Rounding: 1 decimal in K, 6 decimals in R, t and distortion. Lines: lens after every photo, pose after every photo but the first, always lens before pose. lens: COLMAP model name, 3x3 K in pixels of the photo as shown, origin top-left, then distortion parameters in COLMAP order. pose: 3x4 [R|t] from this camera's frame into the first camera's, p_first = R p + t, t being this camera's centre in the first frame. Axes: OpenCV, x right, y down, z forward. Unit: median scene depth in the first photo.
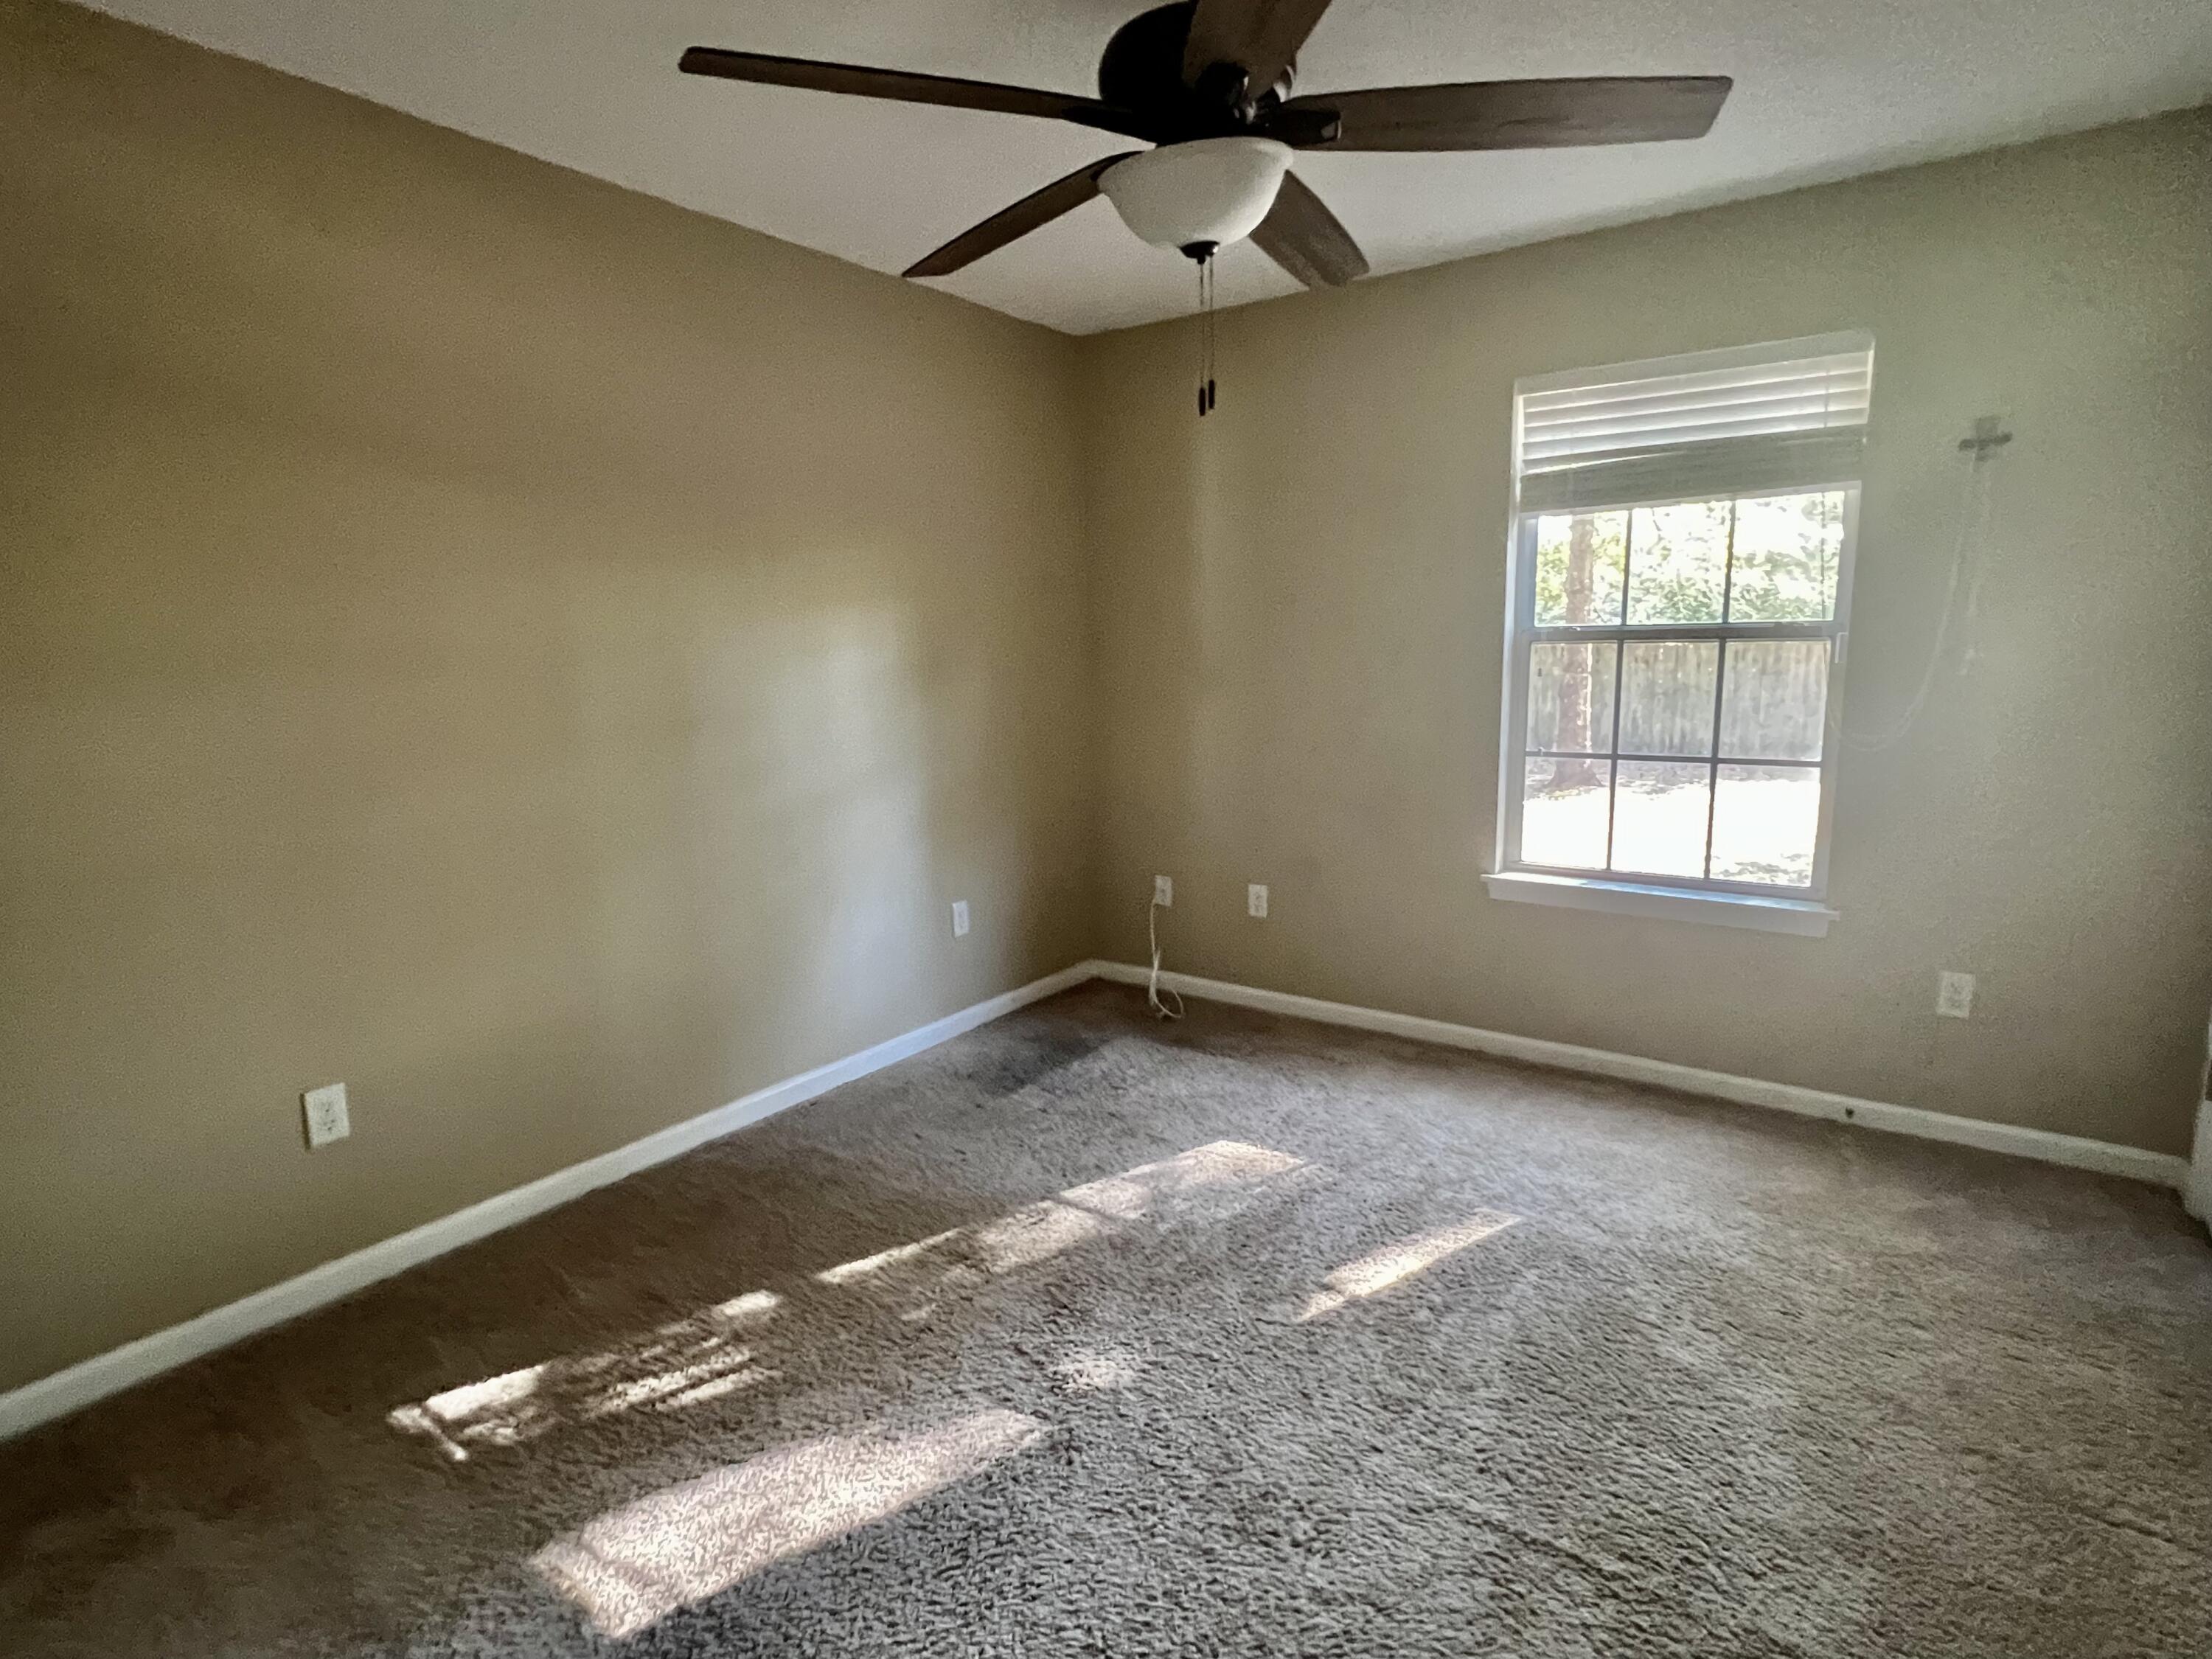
lens RADIAL K [[1143.6, 0, 1106.0], [0, 1143.6, 829.5], [0, 0, 1]] dist [0.002354, -0.000332]
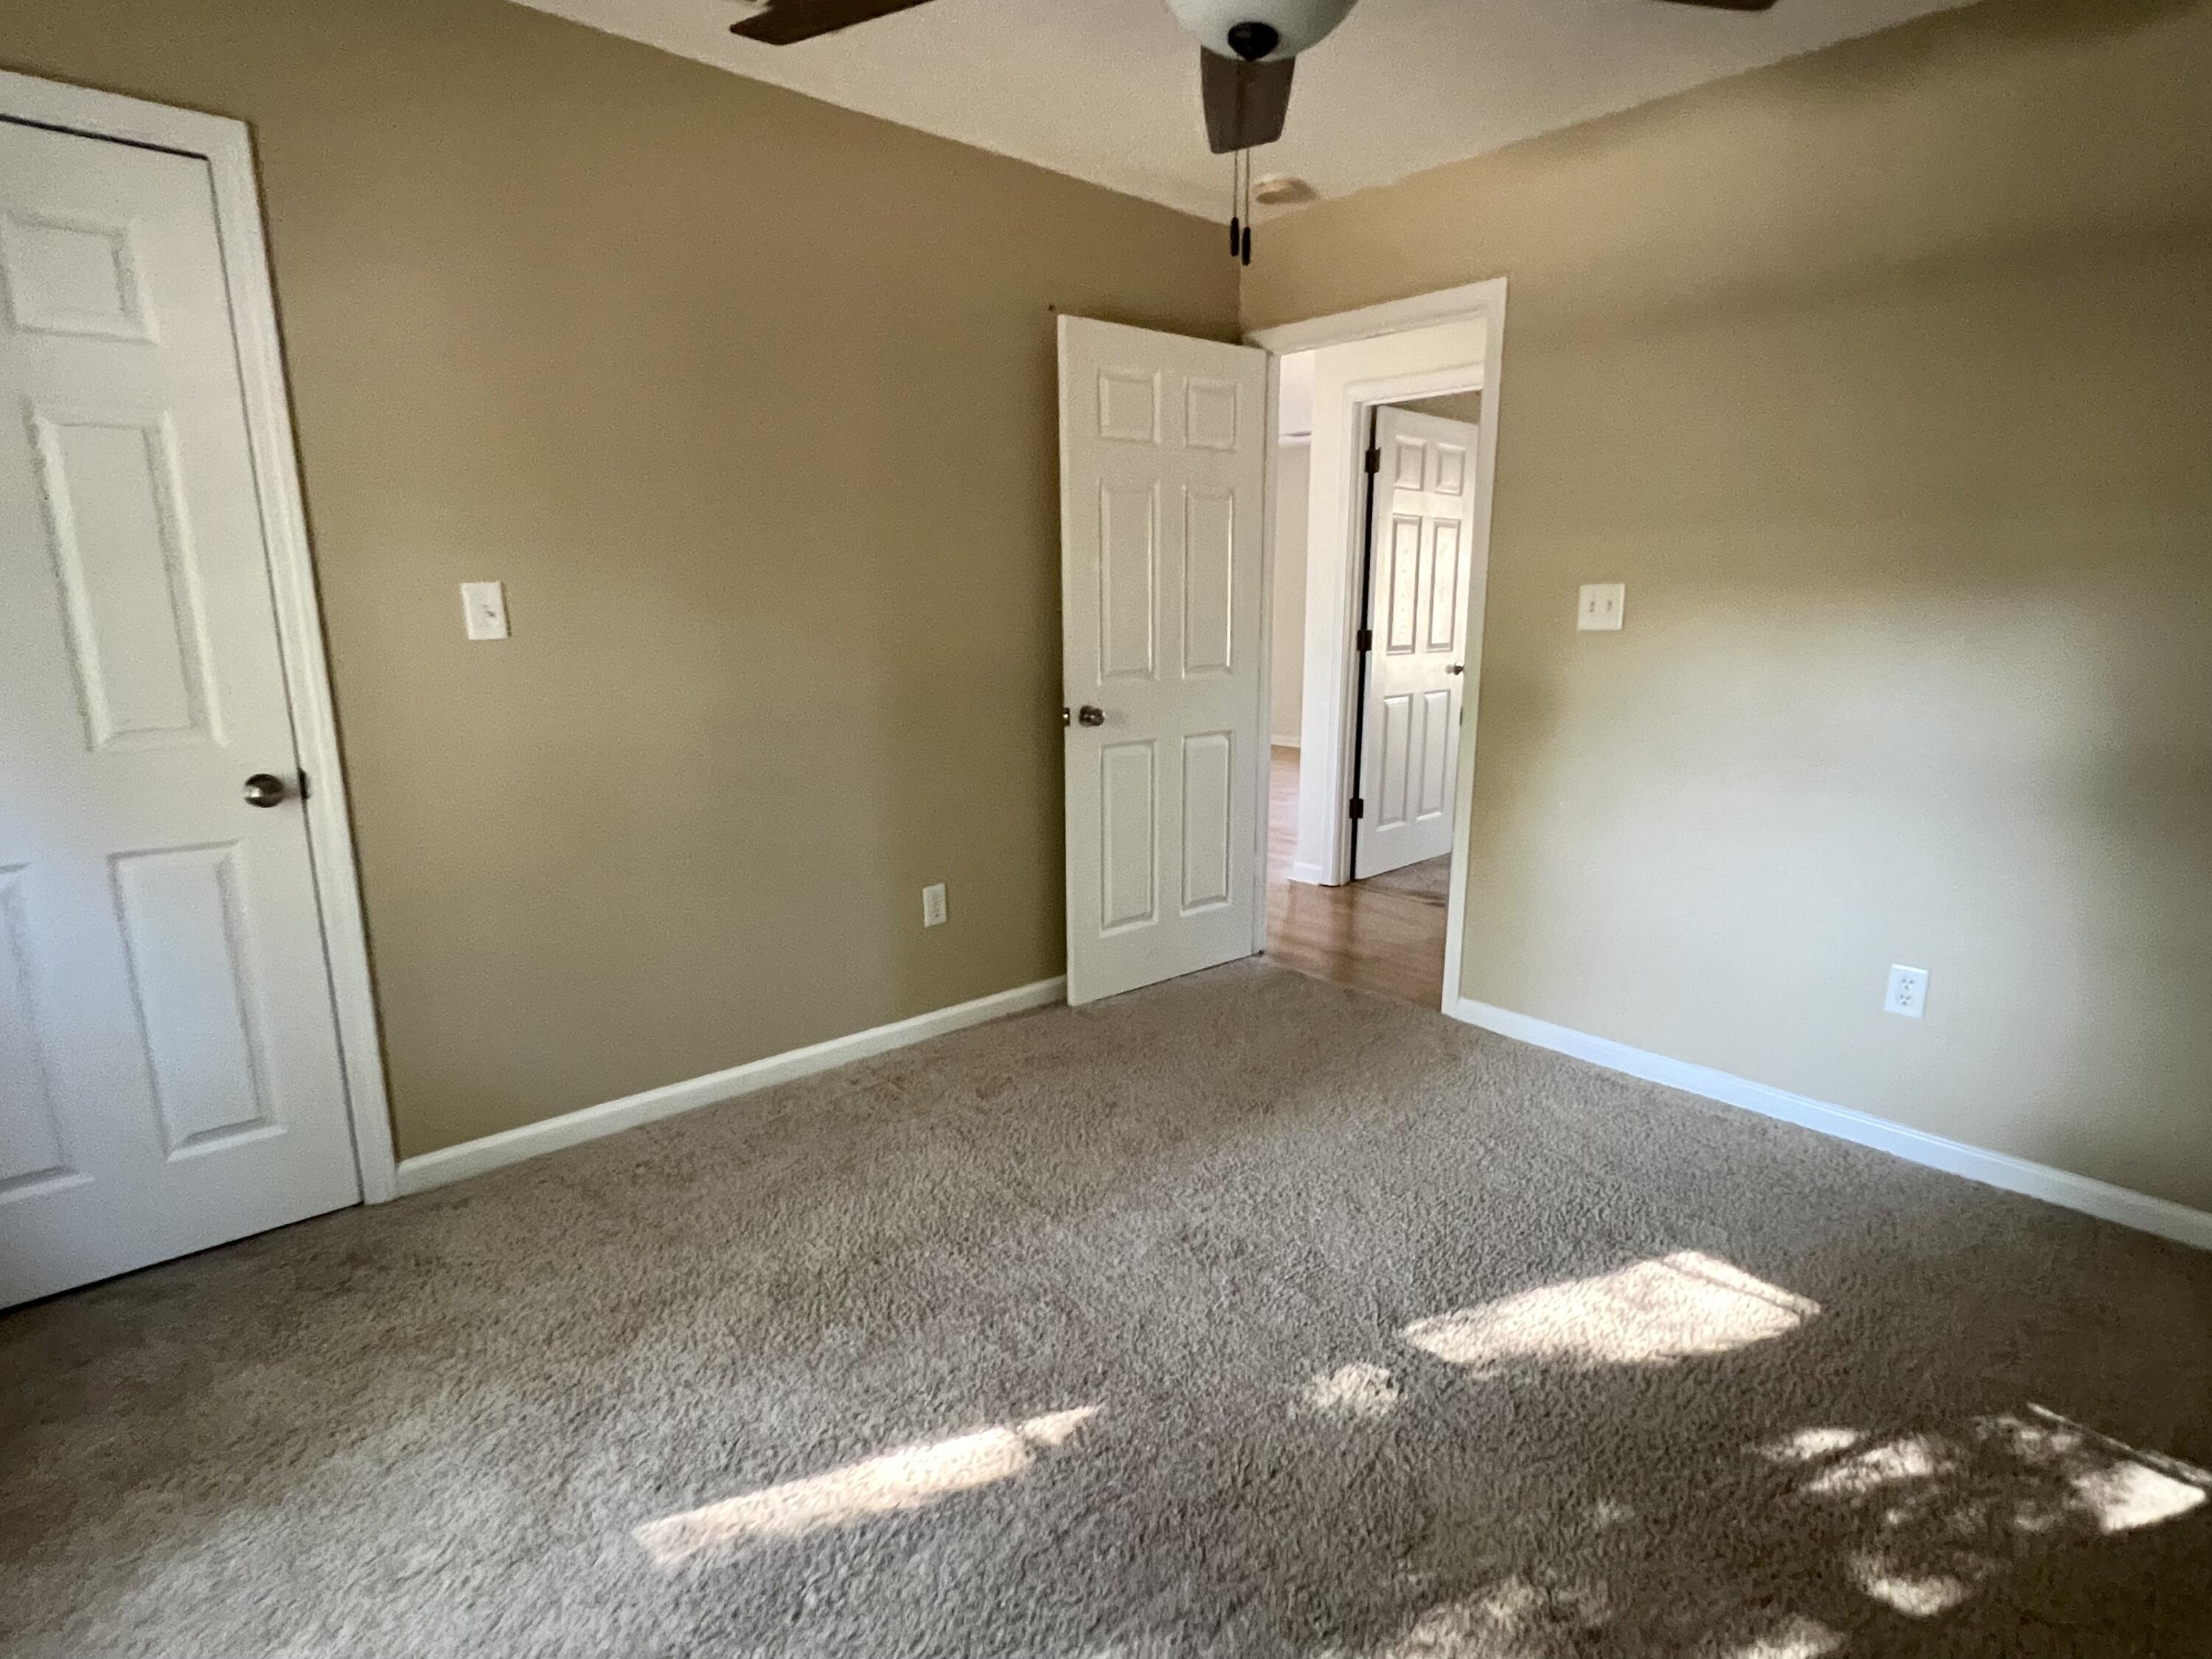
lens RADIAL K [[1143.6, 0, 1106.0], [0, 1143.6, 829.5], [0, 0, 1]] dist [0.002354, -0.000332]
pose [[-0.977974, -0.029723, 0.206601, 0.009498], [0.049191, 0.929110, 0.366518, -0.268084], [-0.202849, 0.368608, -0.907183, 1.710067]]
